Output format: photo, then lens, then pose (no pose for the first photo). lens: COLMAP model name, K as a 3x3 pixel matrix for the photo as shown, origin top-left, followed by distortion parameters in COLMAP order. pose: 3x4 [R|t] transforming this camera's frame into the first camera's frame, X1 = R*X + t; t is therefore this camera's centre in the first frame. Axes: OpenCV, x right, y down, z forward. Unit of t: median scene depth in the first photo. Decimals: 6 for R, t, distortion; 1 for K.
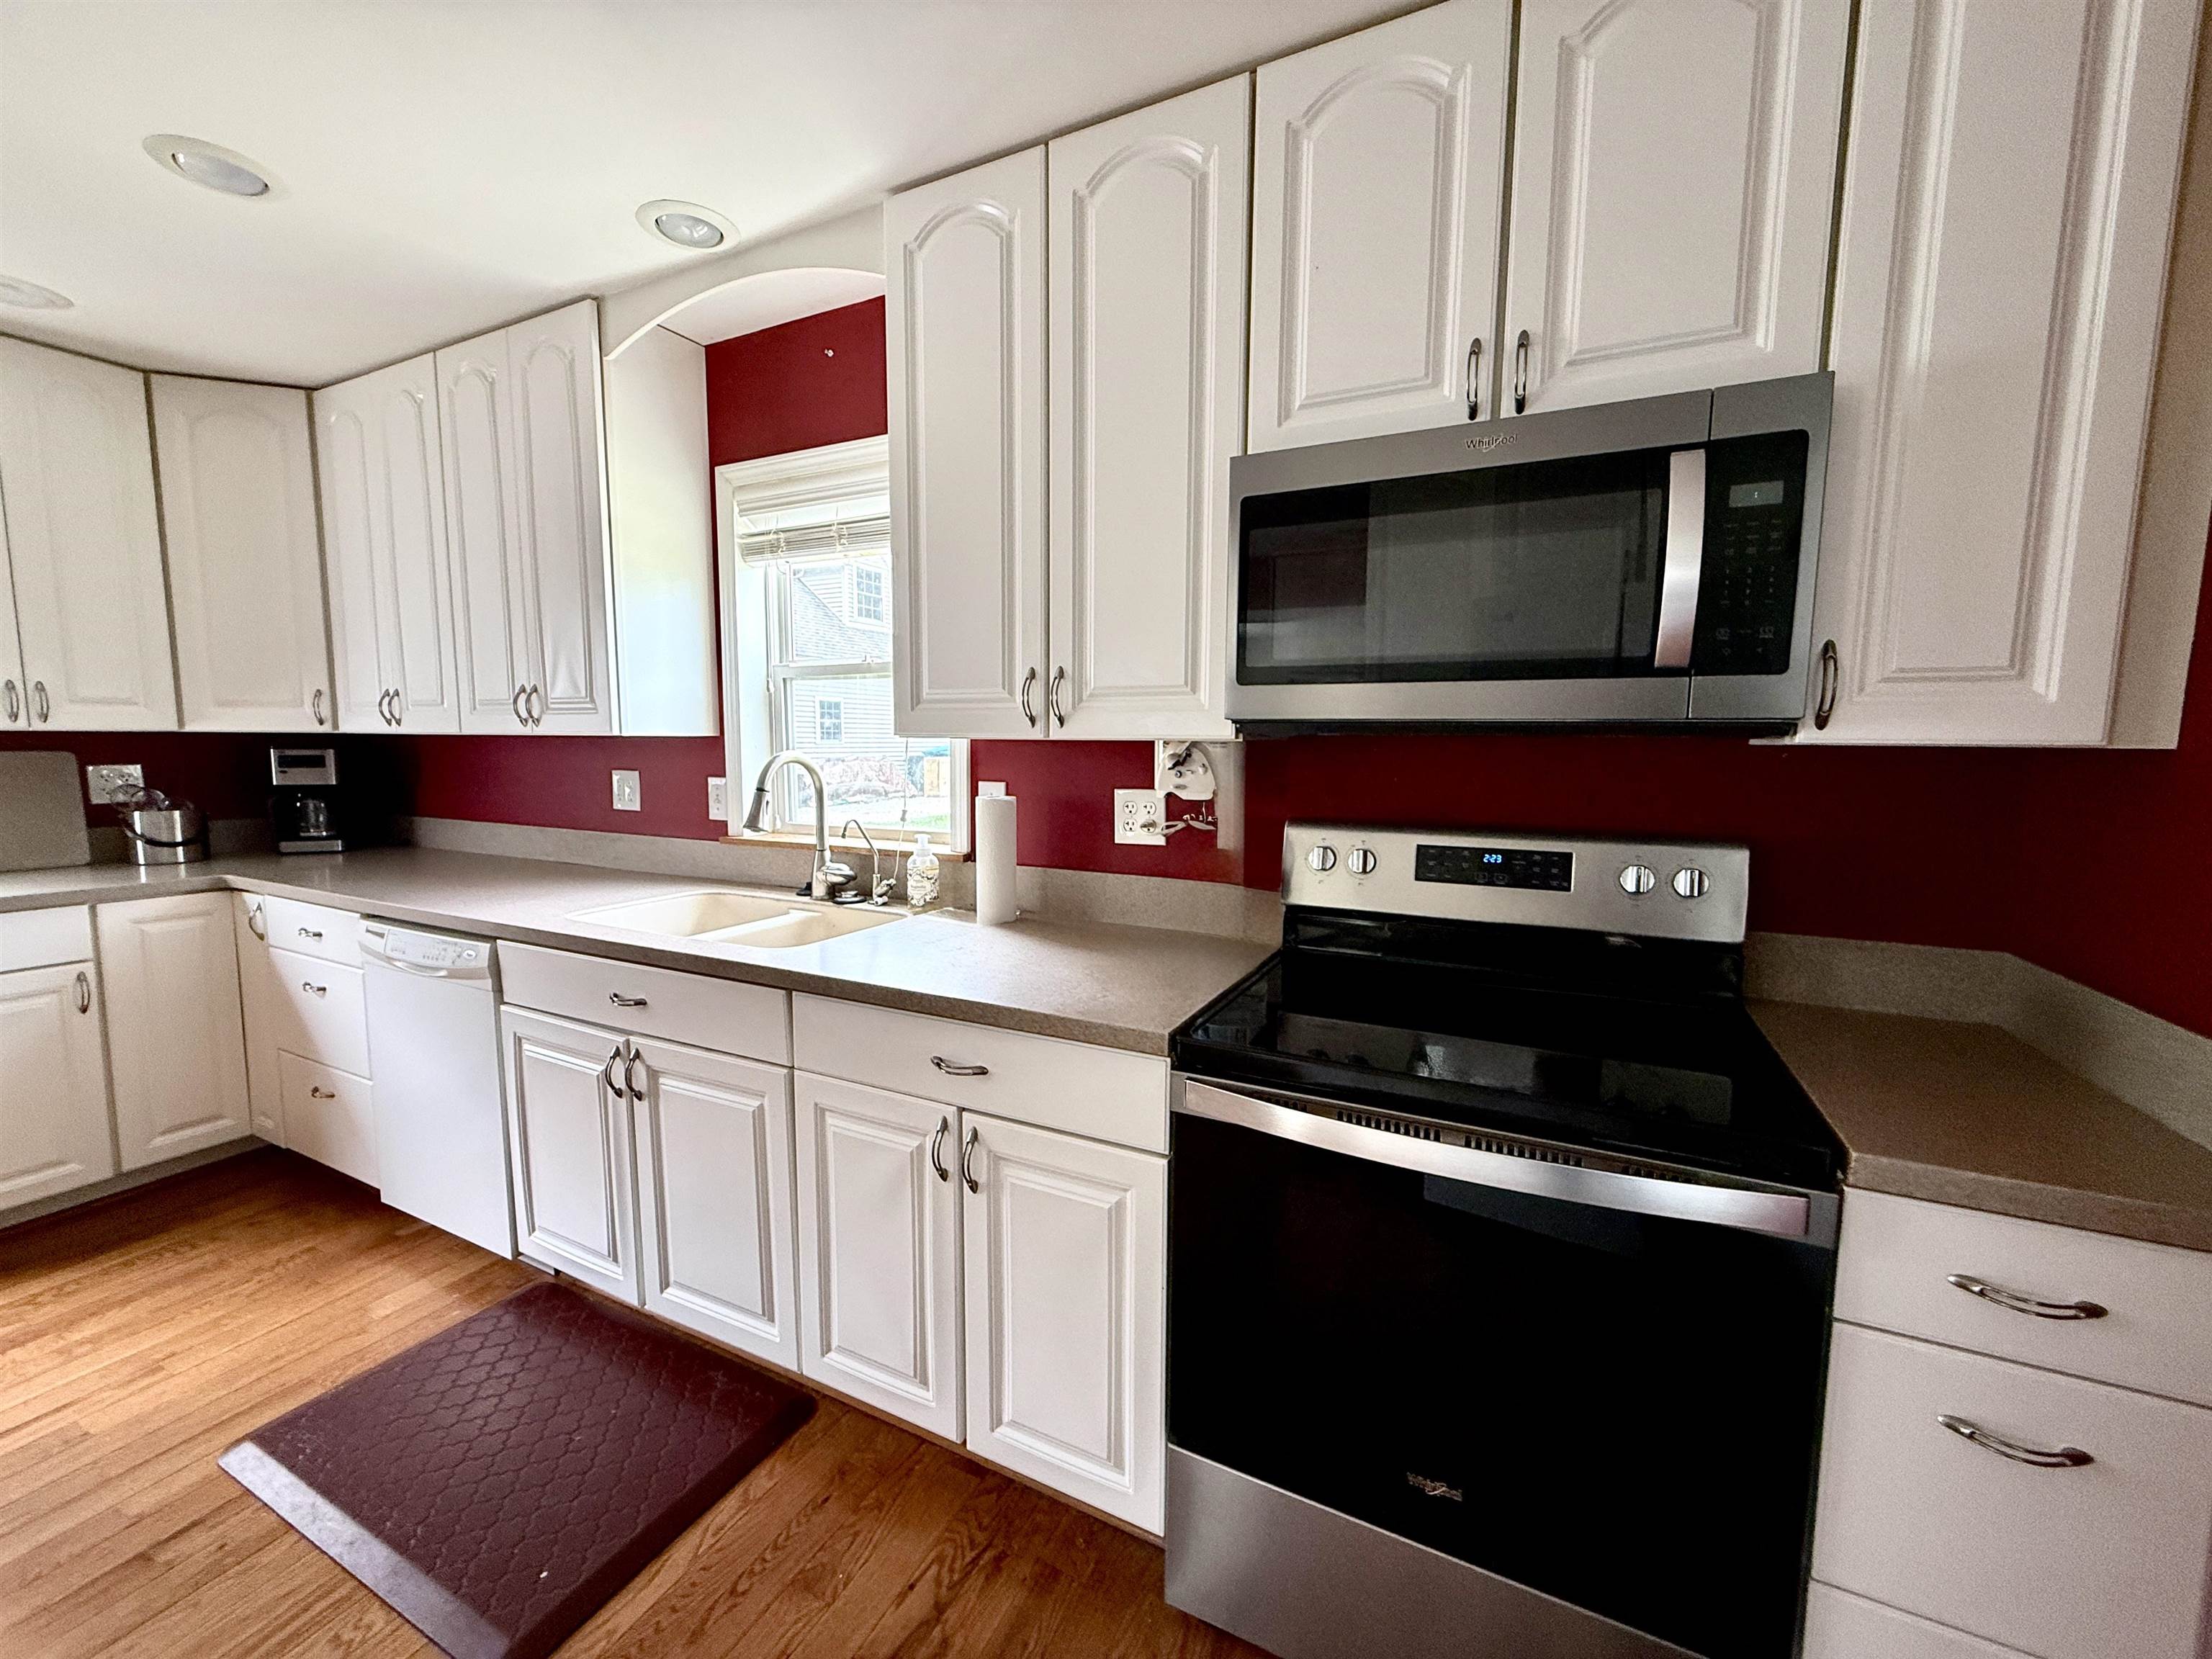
lens RADIAL K [[890.9, 0, 1091.8], [0, 890.9, 827.9], [0, 0, 1]] dist [0.001040, 0.000389]
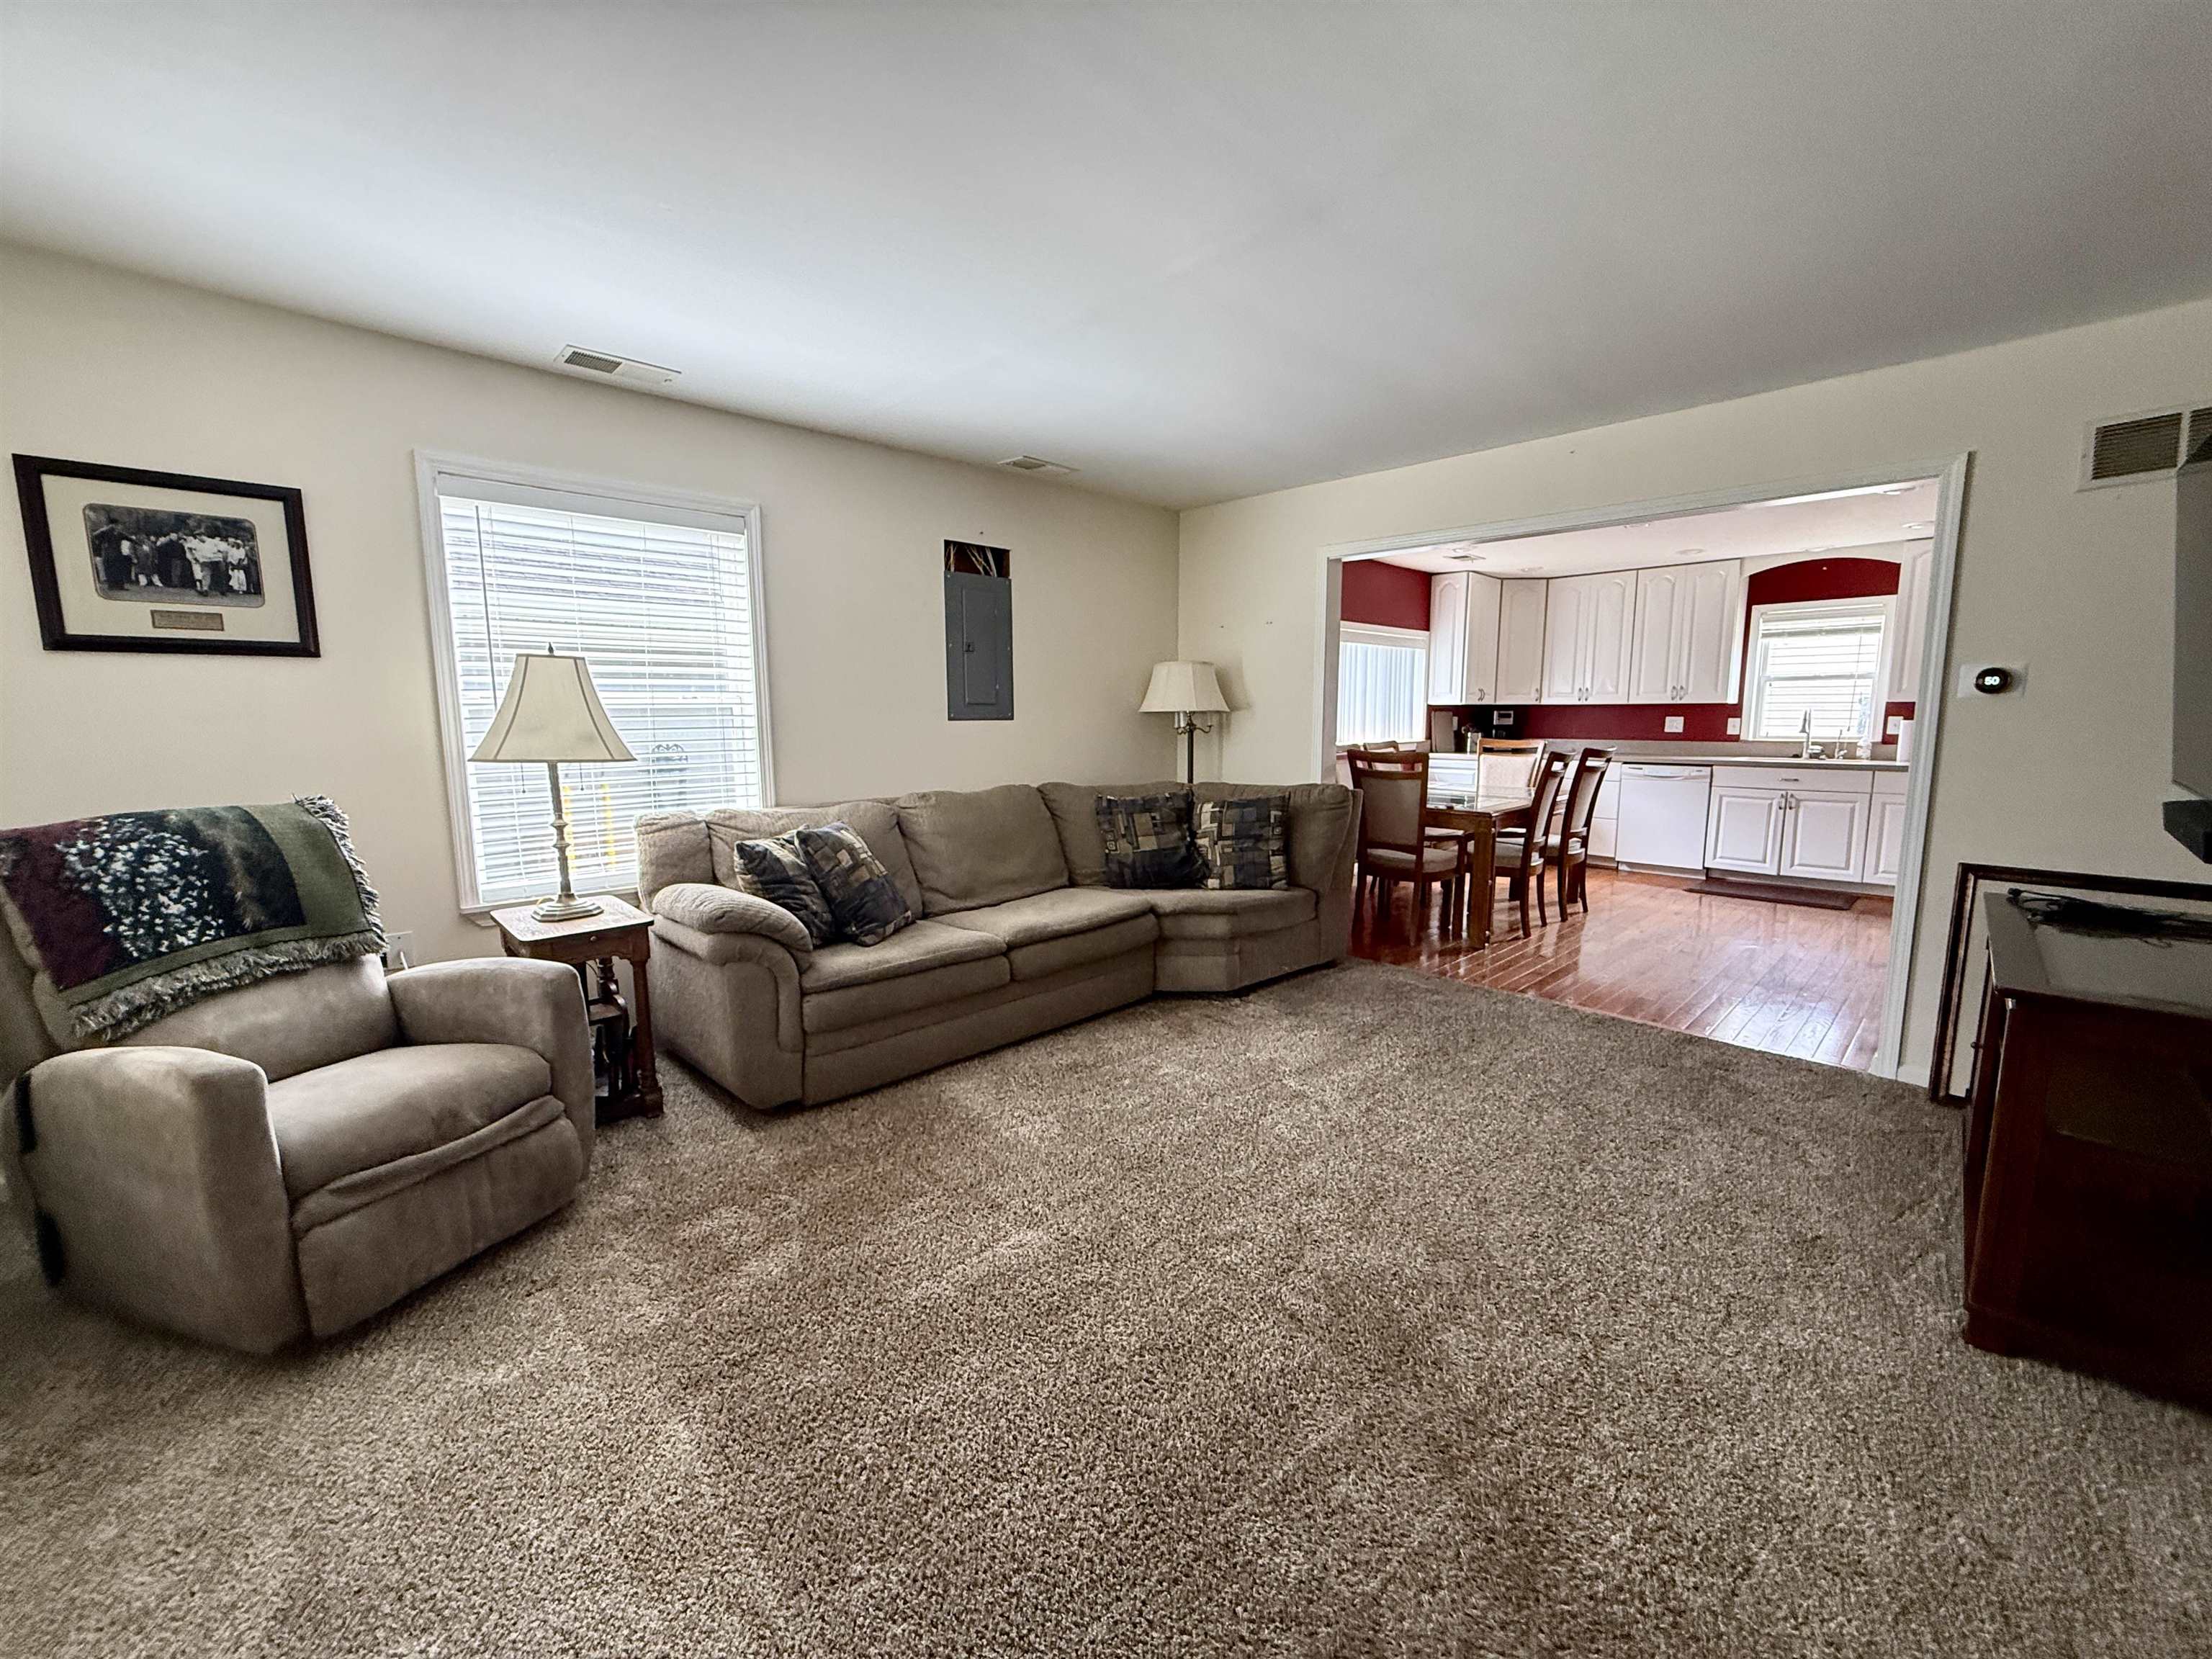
lens RADIAL K [[884.3, 0, 1106.0], [0, 884.3, 829.5], [0, 0, 1]] dist [-0.000402, -0.000019]
pose [[0.941647, 0.033670, -0.334913, -1.563911], [-0.021515, 0.998970, 0.039939, 0.256701], [0.335913, -0.030403, 0.941402, -2.615019]]
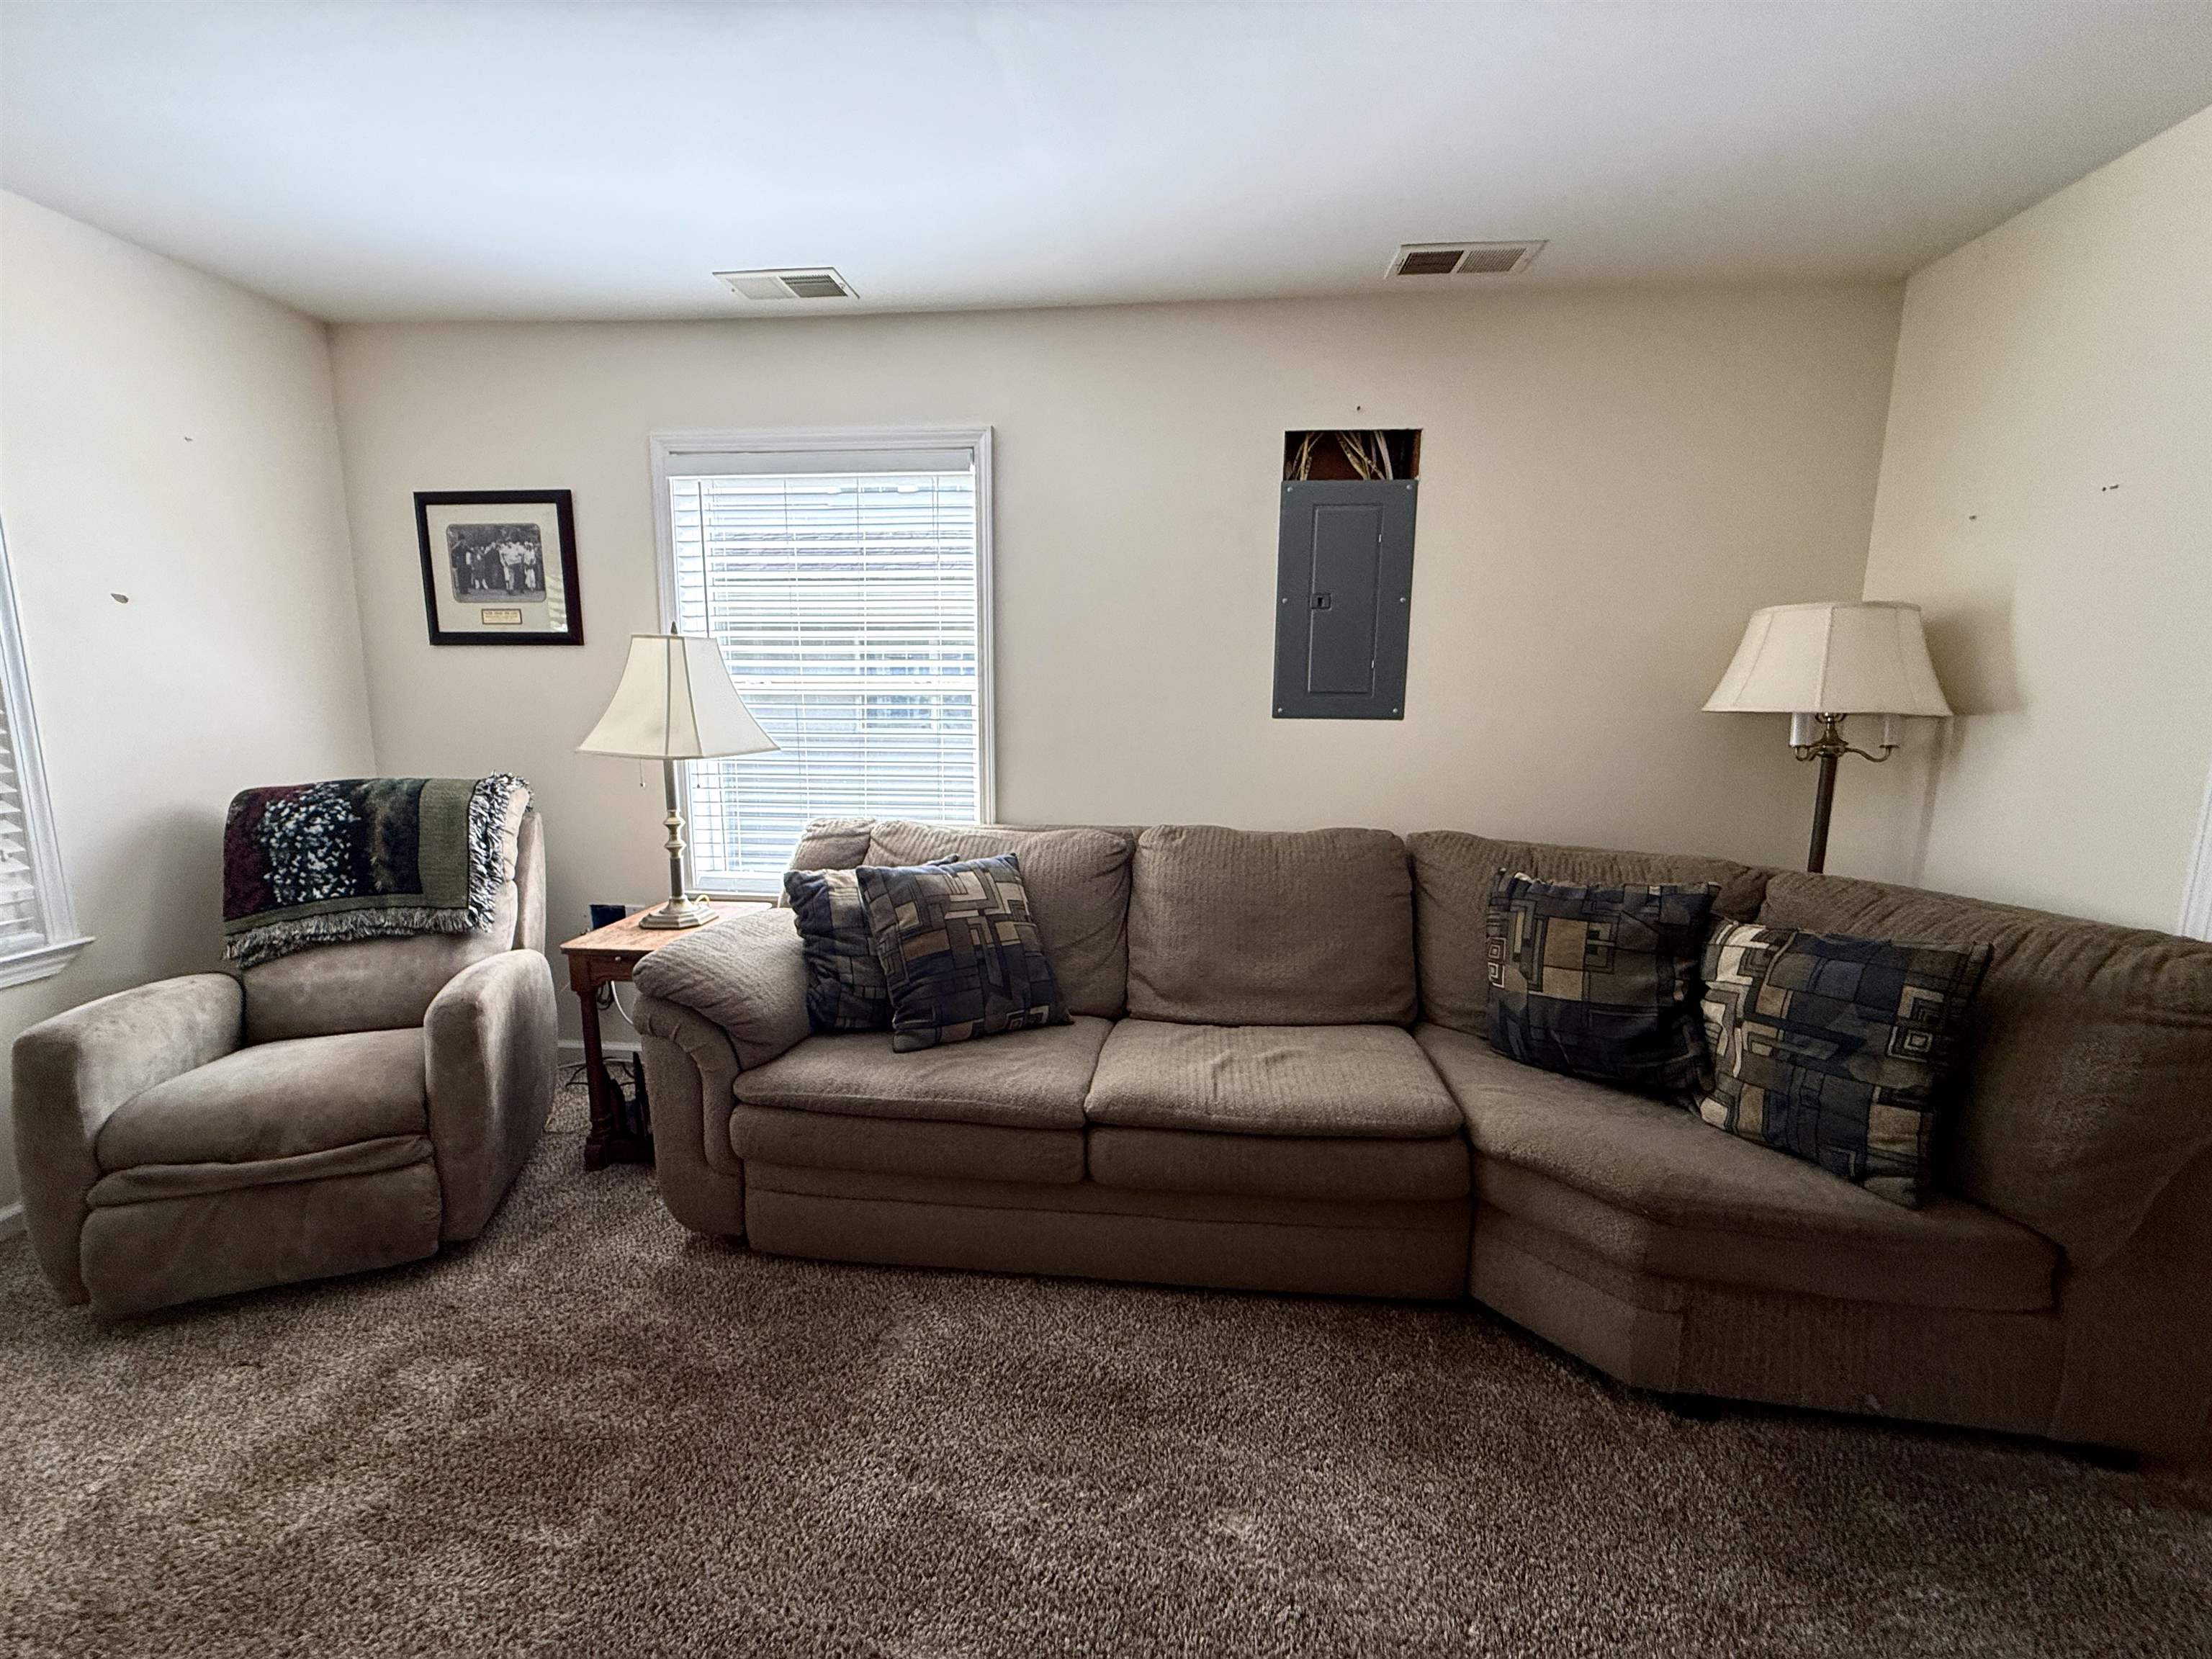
lens RADIAL K [[890.9, 0, 1091.8], [0, 890.9, 827.9], [0, 0, 1]] dist [0.001040, 0.000389]
pose [[0.361385, 0.139217, -0.921965, -1.455976], [-0.095160, 0.989135, 0.112060, 0.140915], [0.927548, 0.047237, 0.370706, -1.604216]]
